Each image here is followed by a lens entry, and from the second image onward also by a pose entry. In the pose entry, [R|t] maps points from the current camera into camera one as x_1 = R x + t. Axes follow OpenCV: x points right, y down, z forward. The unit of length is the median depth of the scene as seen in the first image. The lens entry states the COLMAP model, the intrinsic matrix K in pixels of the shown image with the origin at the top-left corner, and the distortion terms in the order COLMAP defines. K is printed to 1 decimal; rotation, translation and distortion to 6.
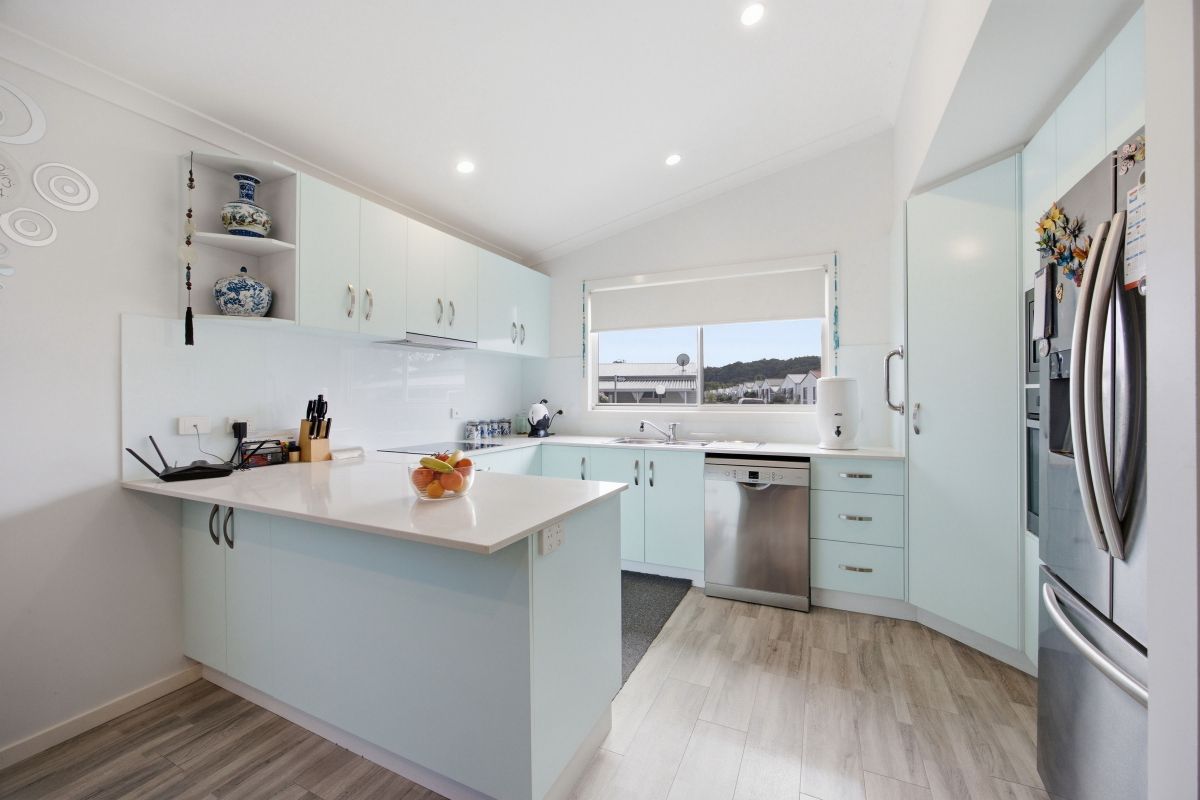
lens RADIAL K [[470.3, 0, 600.0], [0, 470.3, 400.0], [0, 0, 1]] dist [-0.000060, 0.000144]
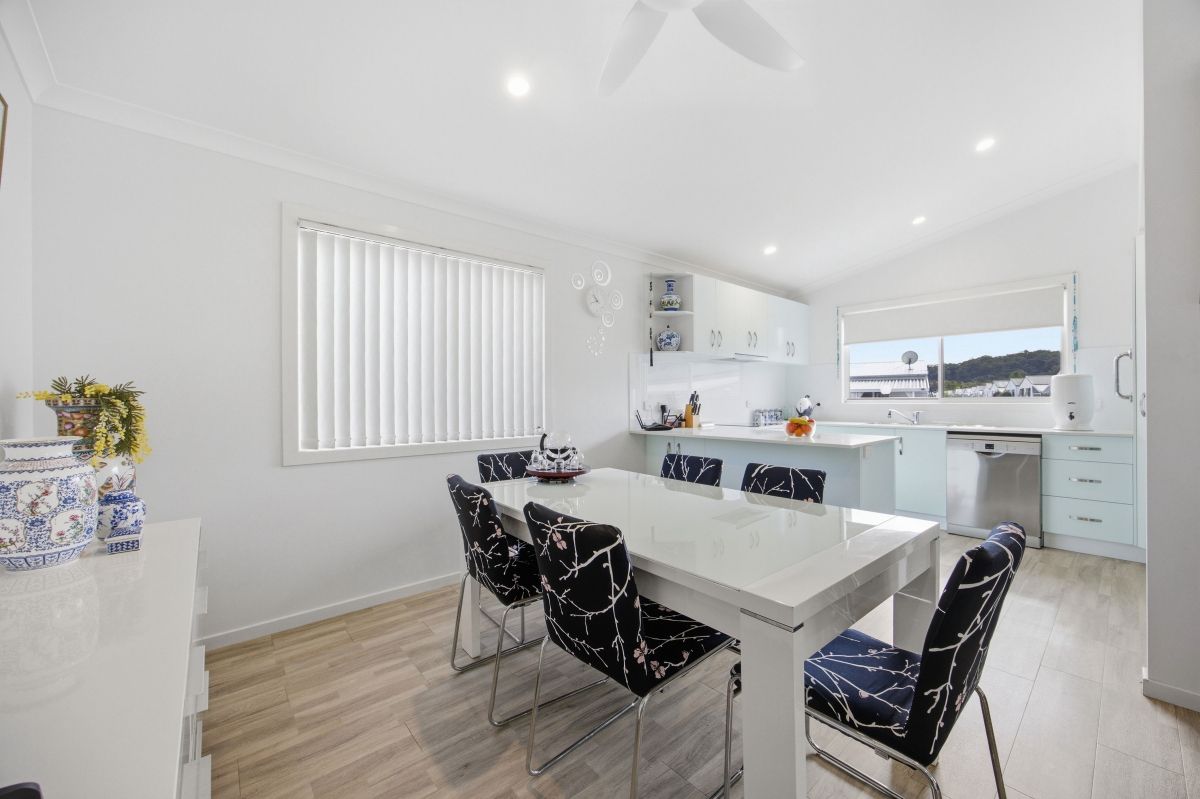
lens RADIAL K [[479.6, 0, 602.8], [0, 479.6, 403.8], [0, 0, 1]] dist [-0.000648, 0.003892]
pose [[0.925961, -0.000209, -0.377620, -0.193778], [0.000556, 1.000000, 0.000811, 0.032120], [0.377619, -0.000961, 0.925960, -0.738485]]
